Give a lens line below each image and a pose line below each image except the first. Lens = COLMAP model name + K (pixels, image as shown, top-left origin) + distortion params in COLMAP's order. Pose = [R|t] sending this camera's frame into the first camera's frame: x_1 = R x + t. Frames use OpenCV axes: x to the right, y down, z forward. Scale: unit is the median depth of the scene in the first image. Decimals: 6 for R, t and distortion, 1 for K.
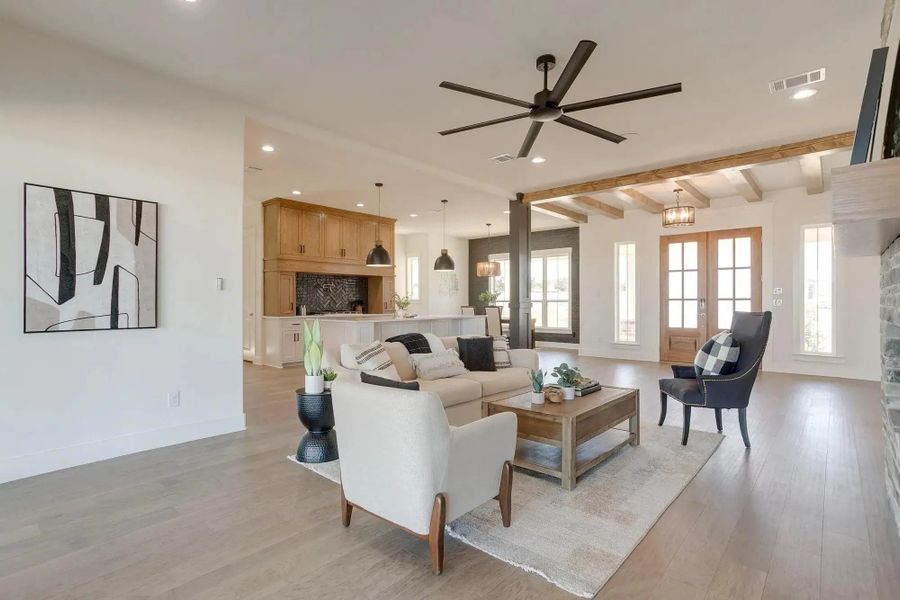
lens RADIAL K [[449.0, 0, 449.5], [0, 449.0, 303.0], [0, 0, 1]] dist [-0.005402, 0.000653]
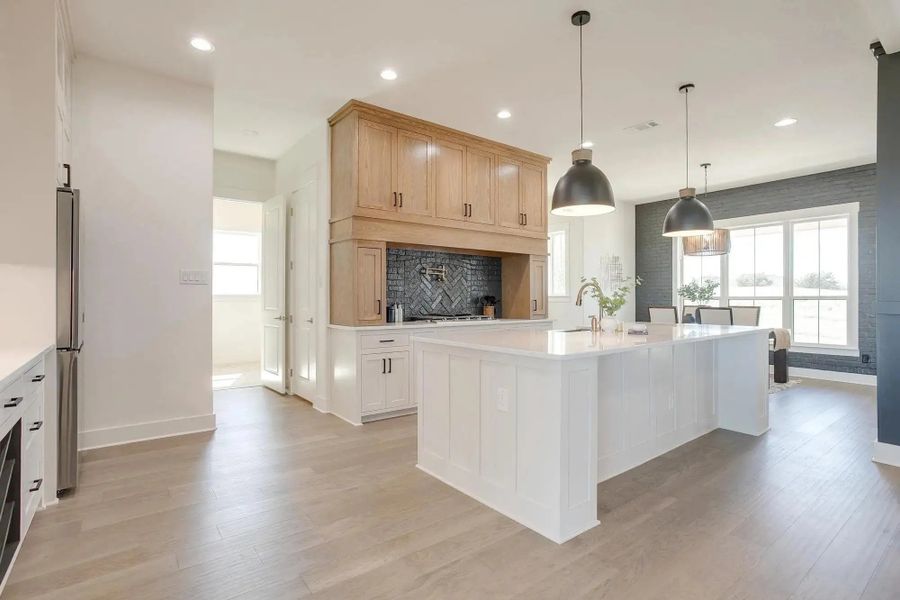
lens RADIAL K [[438.5, 0, 450.0], [0, 438.5, 300.0], [0, 0, 1]] dist [-0.041069, 0.026602]
pose [[0.983465, 0.003446, -0.181067, -0.161408], [-0.002946, 0.999991, 0.003030, -0.002643], [0.181076, -0.002447, 0.983466, 0.467334]]
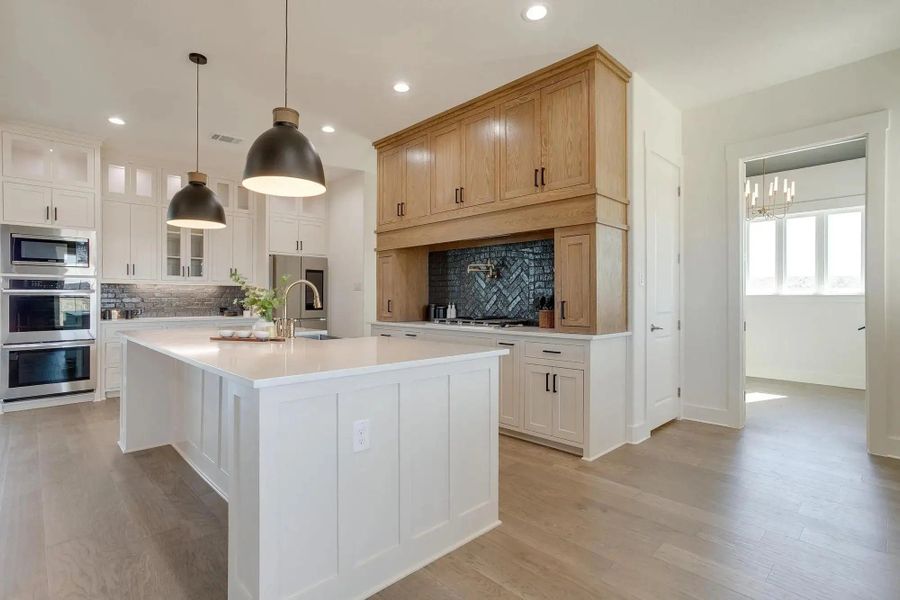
lens RADIAL K [[438.5, 0, 450.0], [0, 438.5, 300.0], [0, 0, 1]] dist [-0.041069, 0.026602]
pose [[-0.062237, 0.007463, -0.998033, 0.227230], [0.000396, 0.999972, 0.007452, -0.005283], [0.998061, 0.000068, -0.062239, 1.028670]]
